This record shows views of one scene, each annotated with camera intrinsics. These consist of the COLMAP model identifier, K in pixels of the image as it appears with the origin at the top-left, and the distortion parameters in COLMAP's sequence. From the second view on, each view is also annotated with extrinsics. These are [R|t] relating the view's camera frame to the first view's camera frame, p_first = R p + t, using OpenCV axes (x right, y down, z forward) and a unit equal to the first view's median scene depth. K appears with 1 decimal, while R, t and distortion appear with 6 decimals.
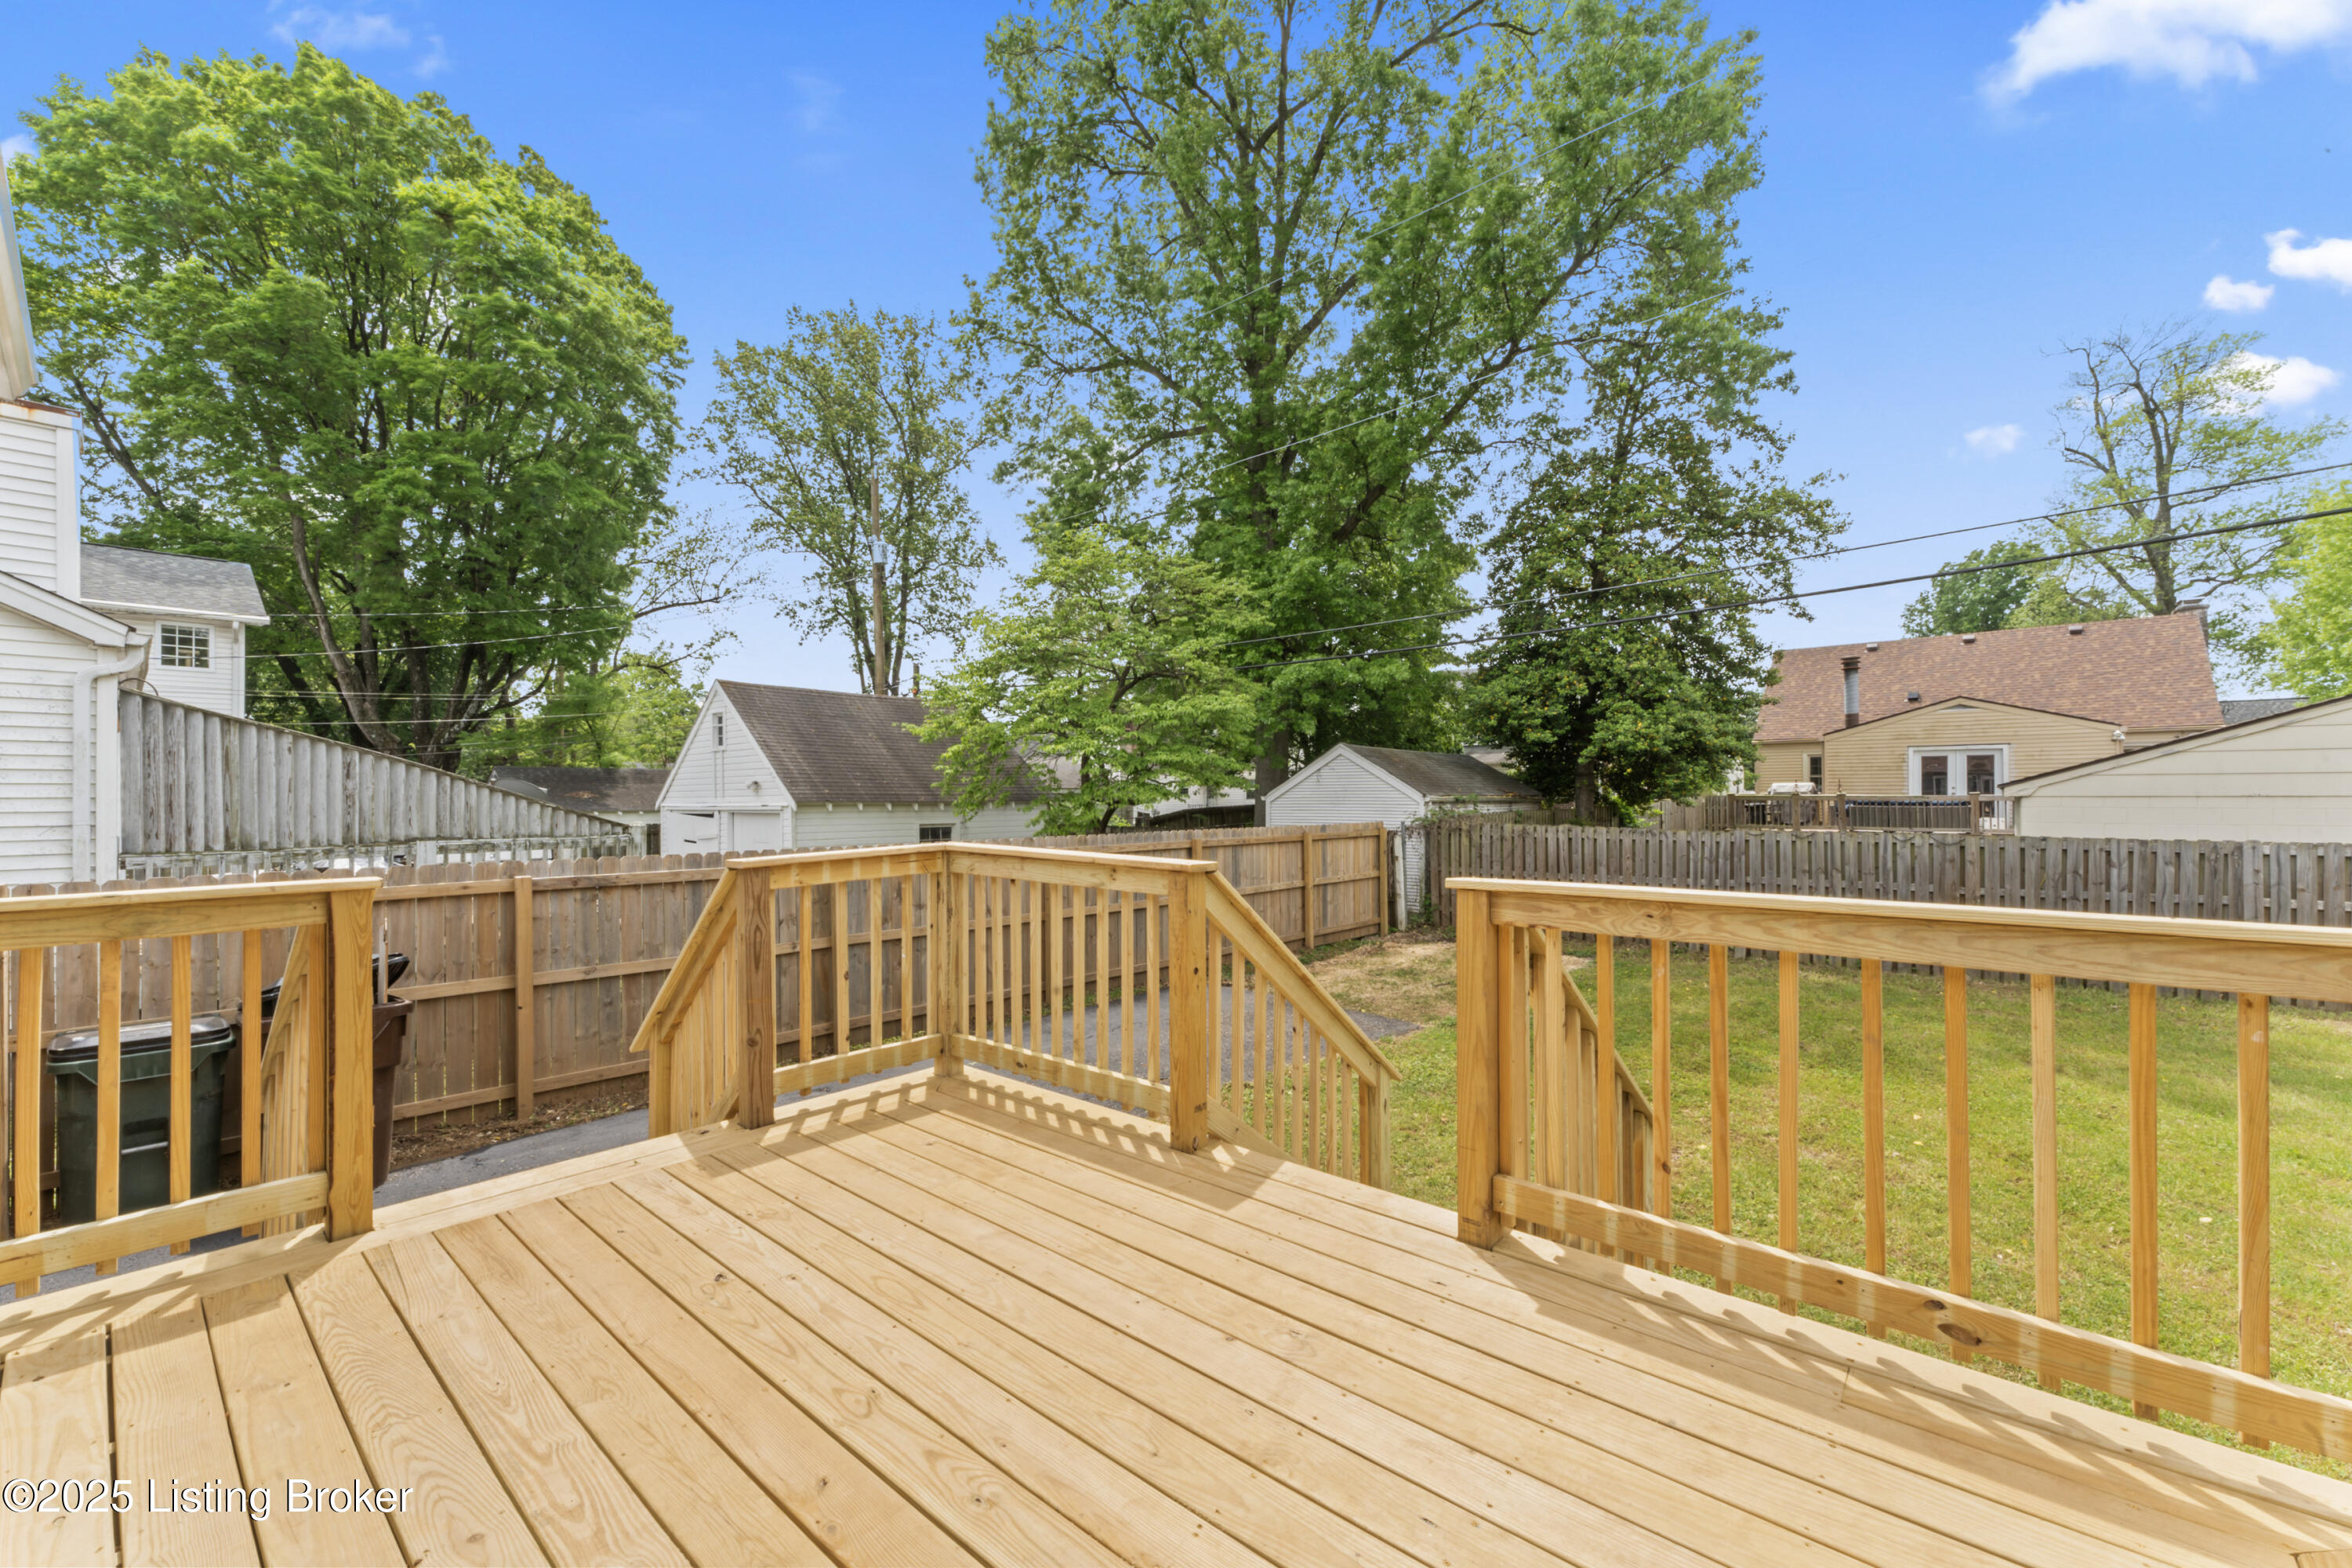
lens RADIAL K [[933.0, 0, 1221.3], [0, 933.0, 789.8], [0, 0, 1]] dist [0.000352, 0.001369]
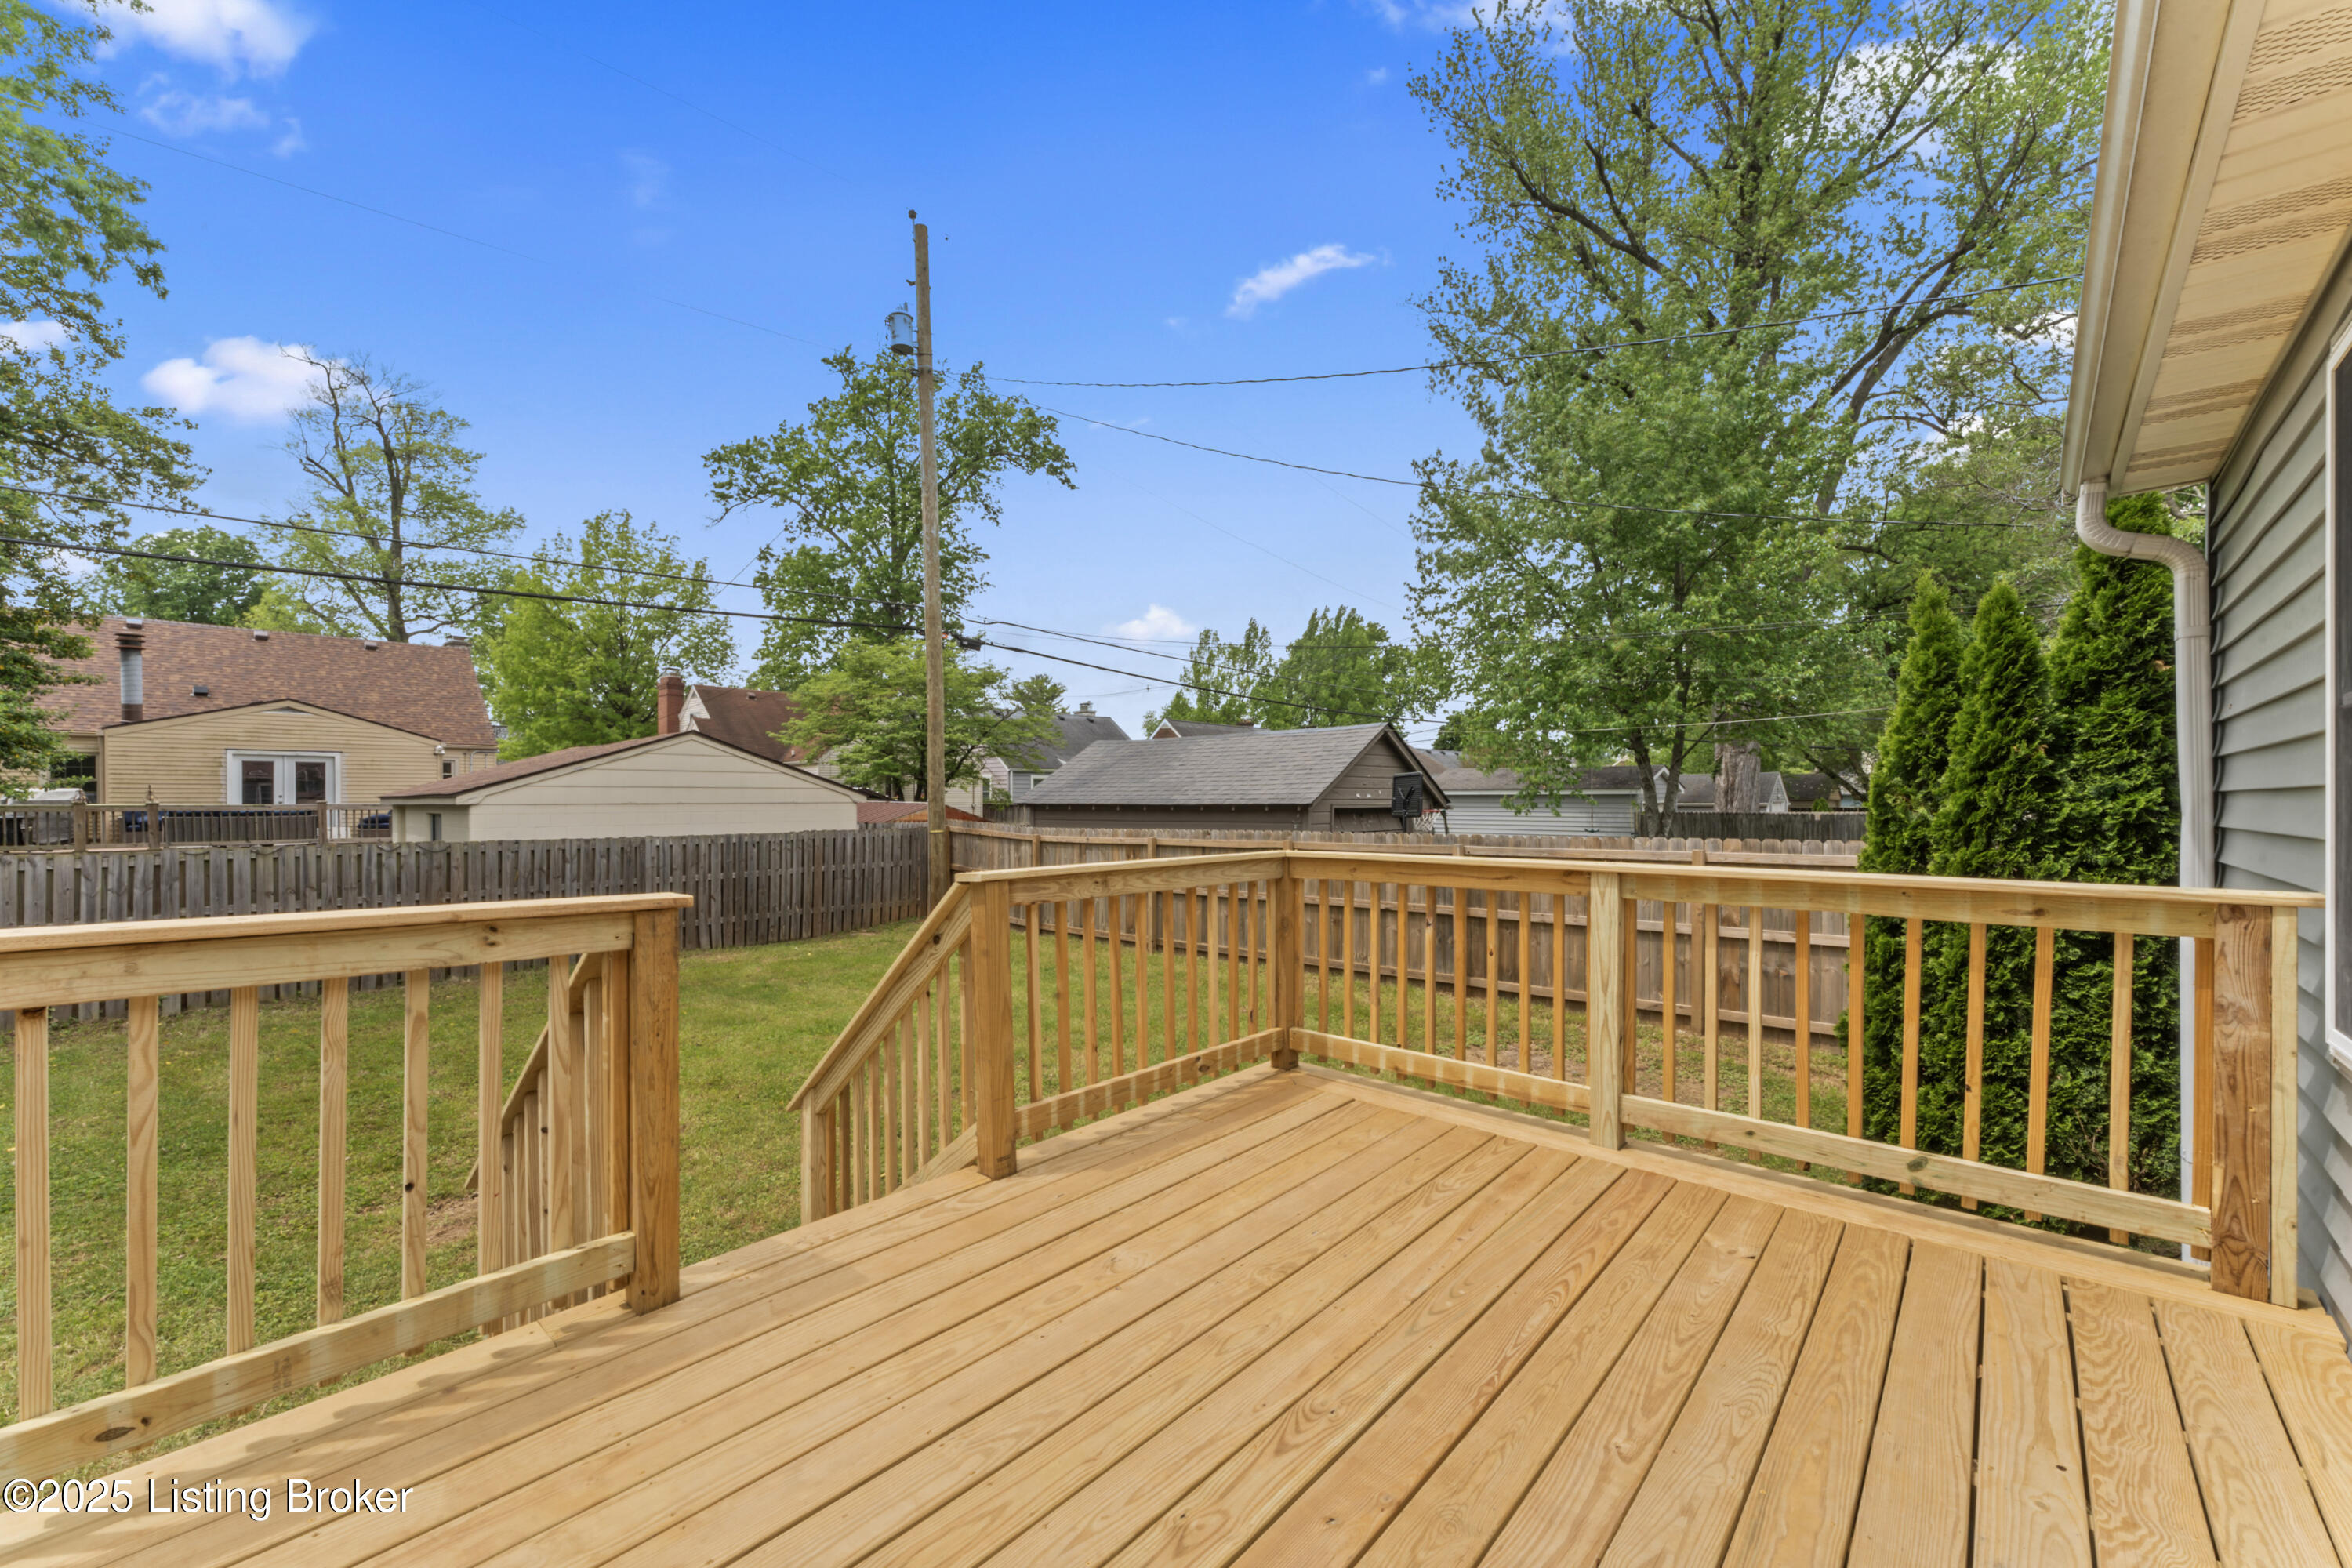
lens RADIAL K [[933.0, 0, 1152.0], [0, 933.0, 805.3], [0, 0, 1]] dist [0.000352, 0.001369]
pose [[0.058095, -0.003719, 0.998304, -0.113142], [-0.003063, 0.999988, 0.003903, 0.000704], [-0.998306, -0.003285, 0.058083, 0.092208]]
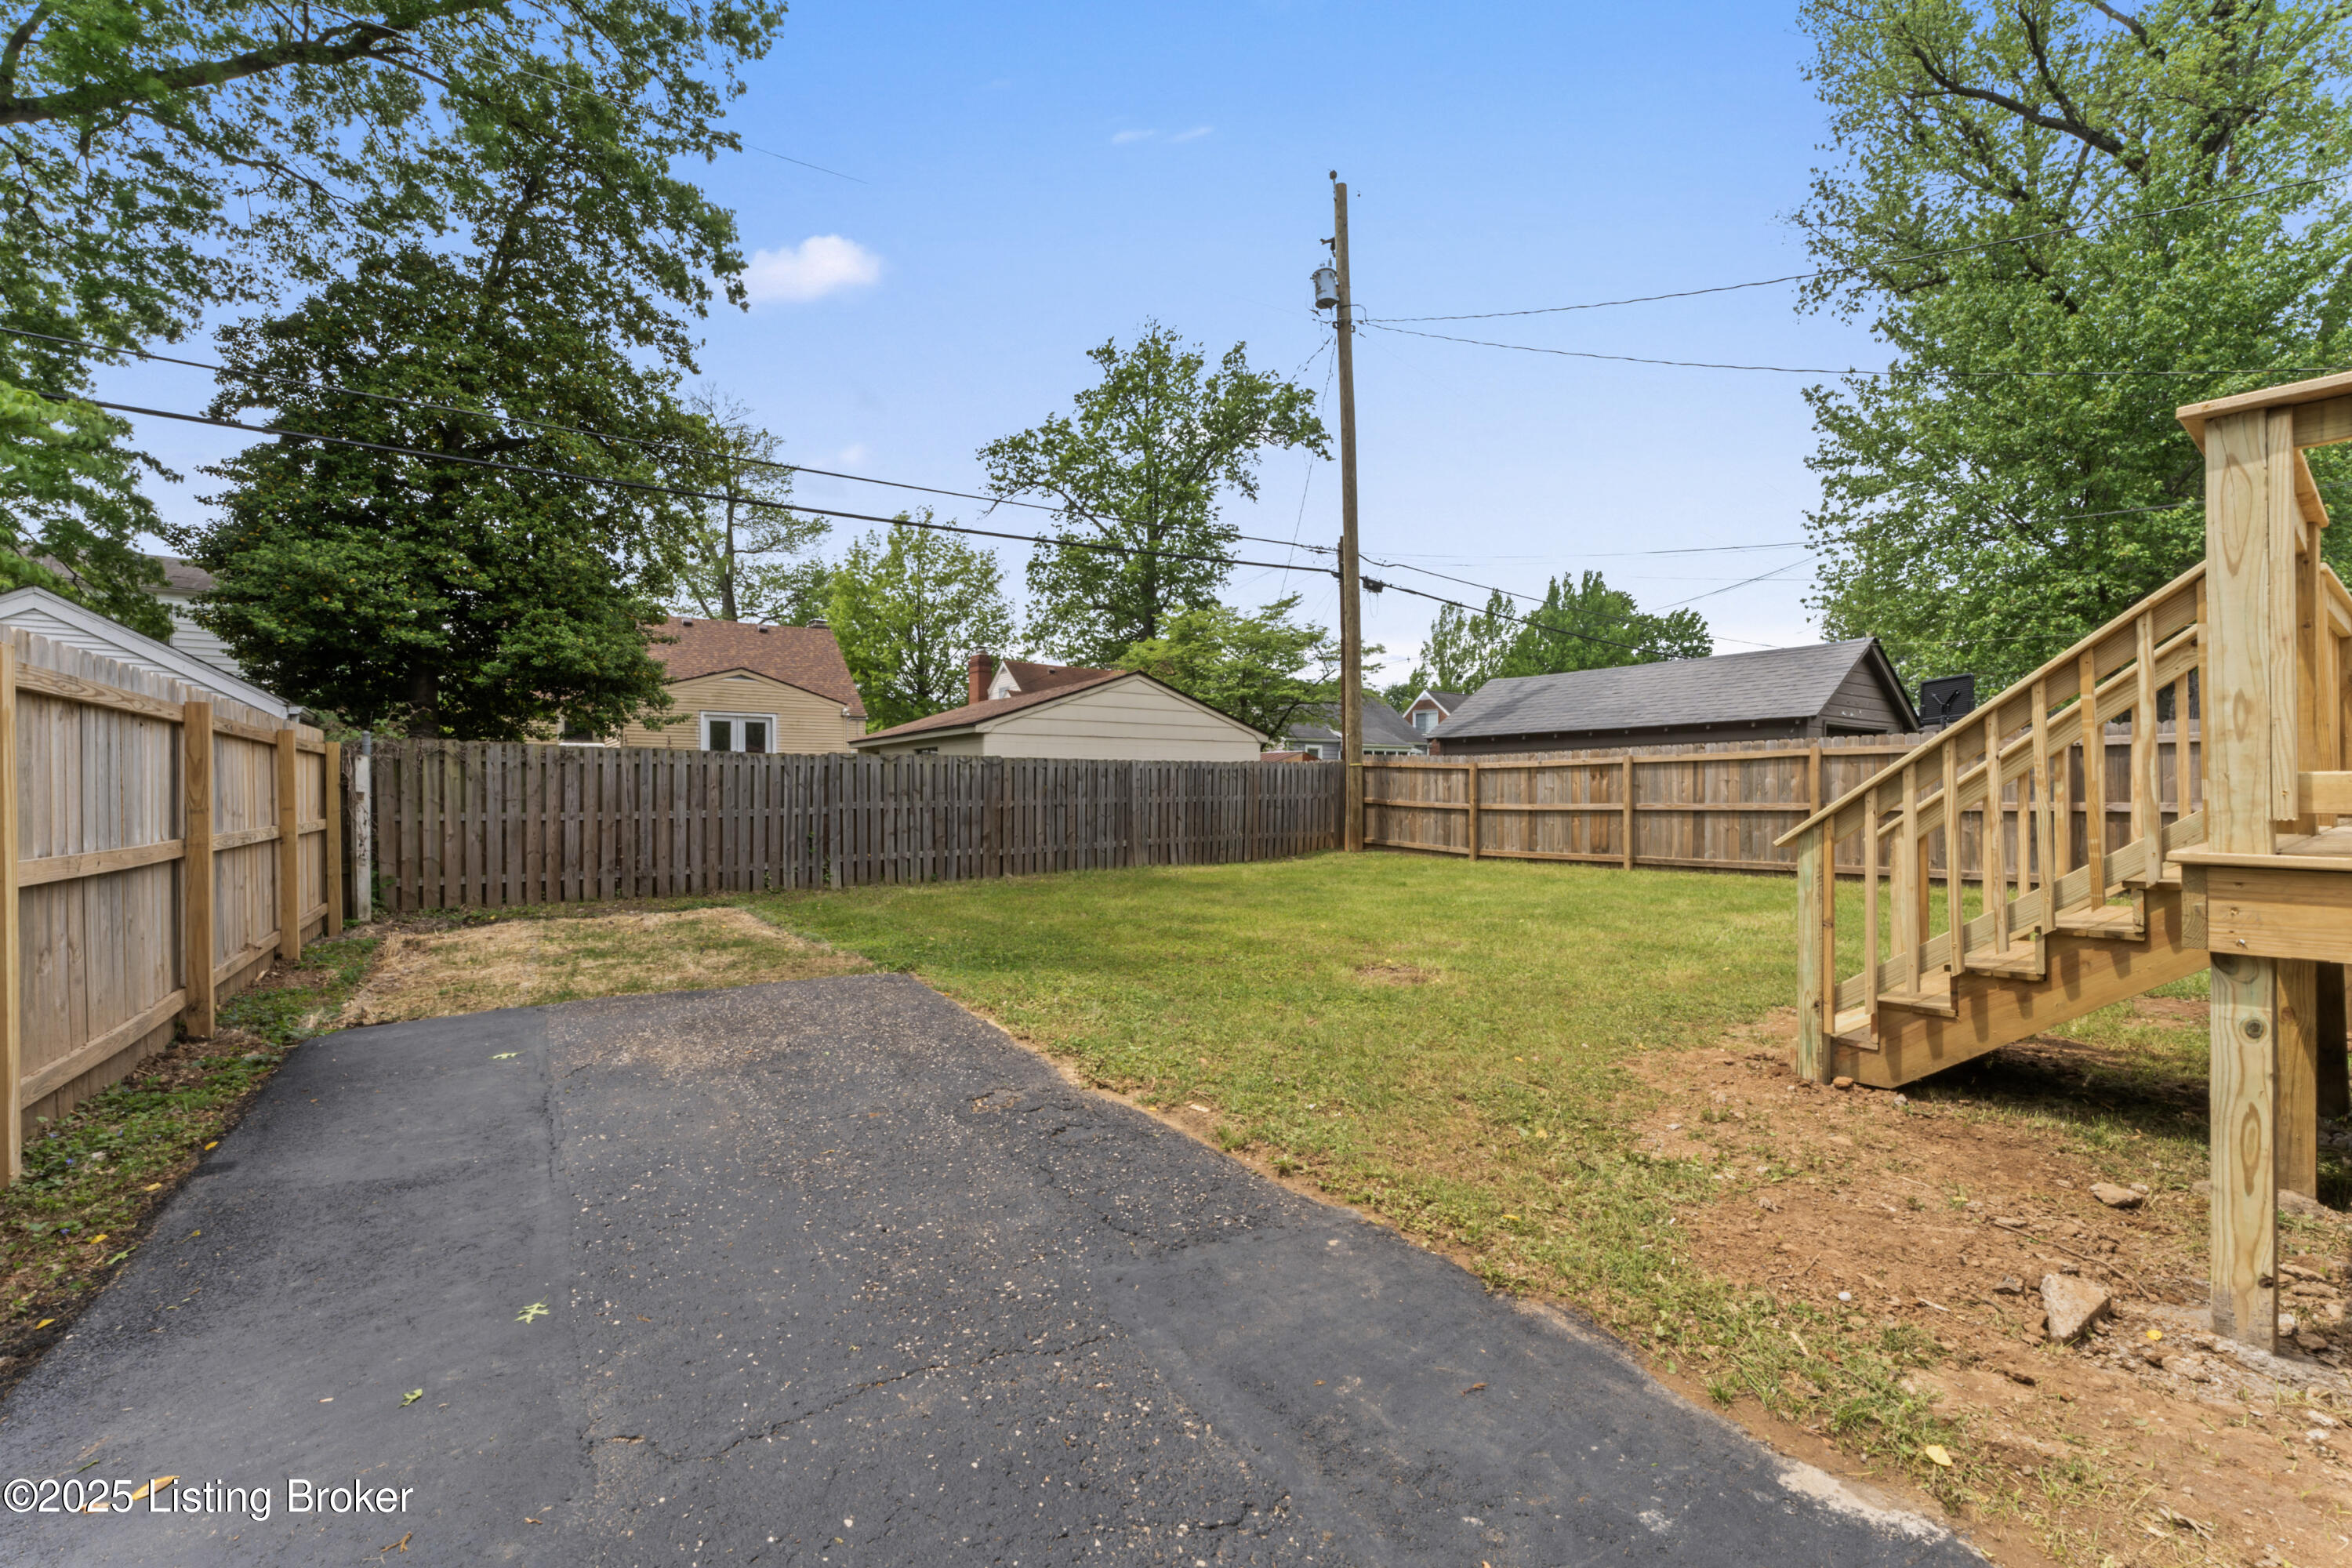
lens RADIAL K [[933.0, 0, 1154.2], [0, 933.0, 805.4], [0, 0, 1]] dist [0.000352, 0.001369]
pose [[0.248277, -0.015296, 0.968568, -0.186840], [-0.002047, 0.999865, 0.016315, 0.052362], [-0.968687, -0.006034, 0.248213, 0.296293]]
